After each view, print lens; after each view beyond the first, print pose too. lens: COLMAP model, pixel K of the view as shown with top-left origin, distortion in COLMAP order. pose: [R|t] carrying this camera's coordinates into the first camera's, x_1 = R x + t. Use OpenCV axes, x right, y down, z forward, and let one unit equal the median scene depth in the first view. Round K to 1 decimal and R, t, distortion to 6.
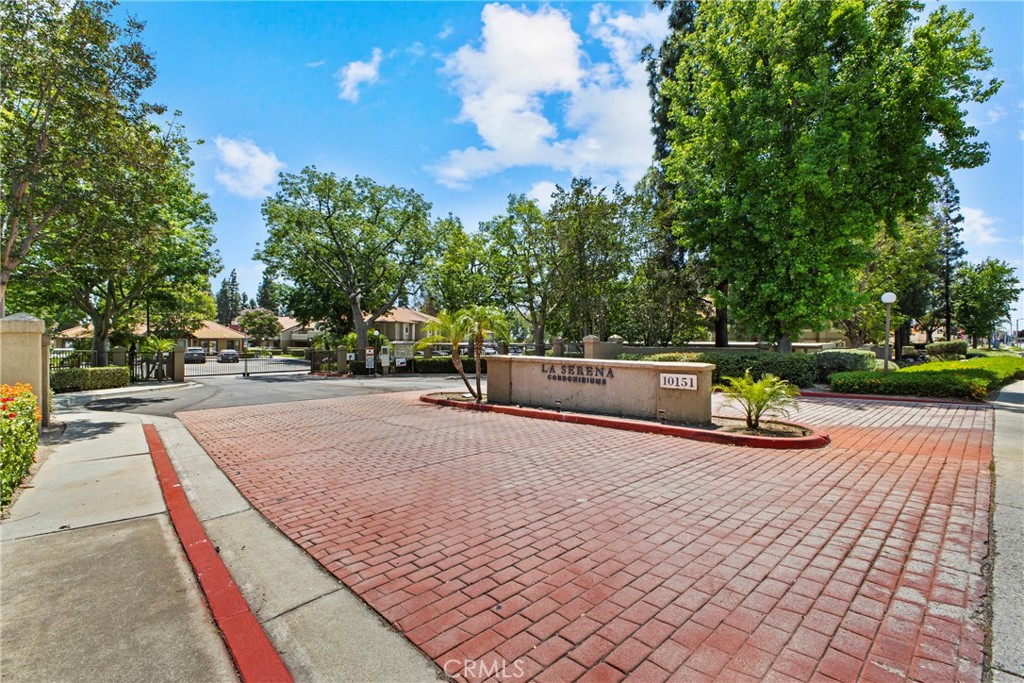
lens RADIAL K [[453.9, 0, 519.5], [0, 453.9, 341.5], [0, 0, 1]] dist [0.018725, -0.001723]
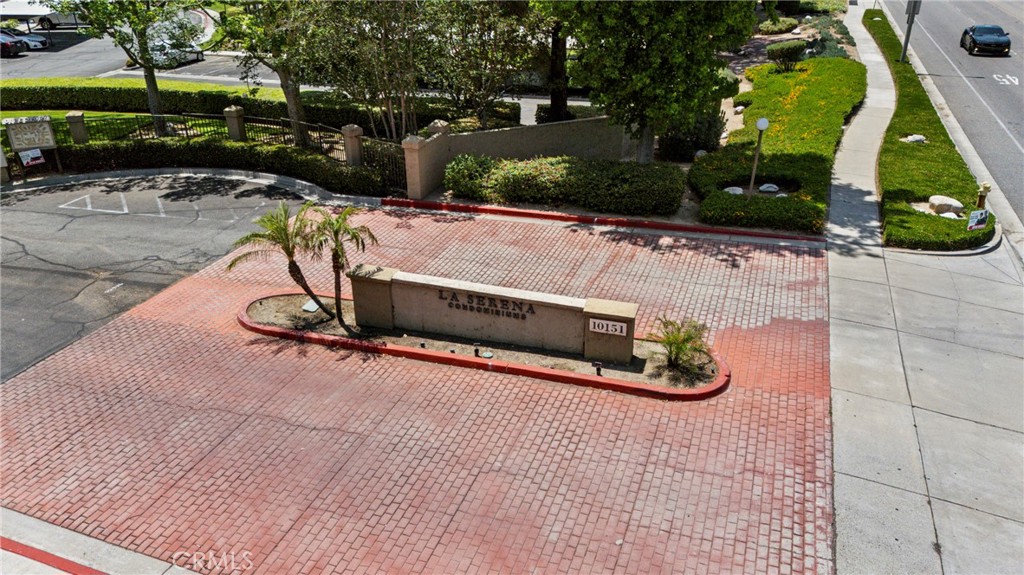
lens RADIAL K [[769.4, 0, 515.0], [0, 769.4, 284.8], [0, 0, 1]] dist [0.079397, 0.002104]
pose [[0.896422, -0.200610, 0.395199, -0.489010], [0.009200, 0.899924, 0.435949, -0.734949], [-0.443105, -0.387159, 0.808558, -0.258443]]
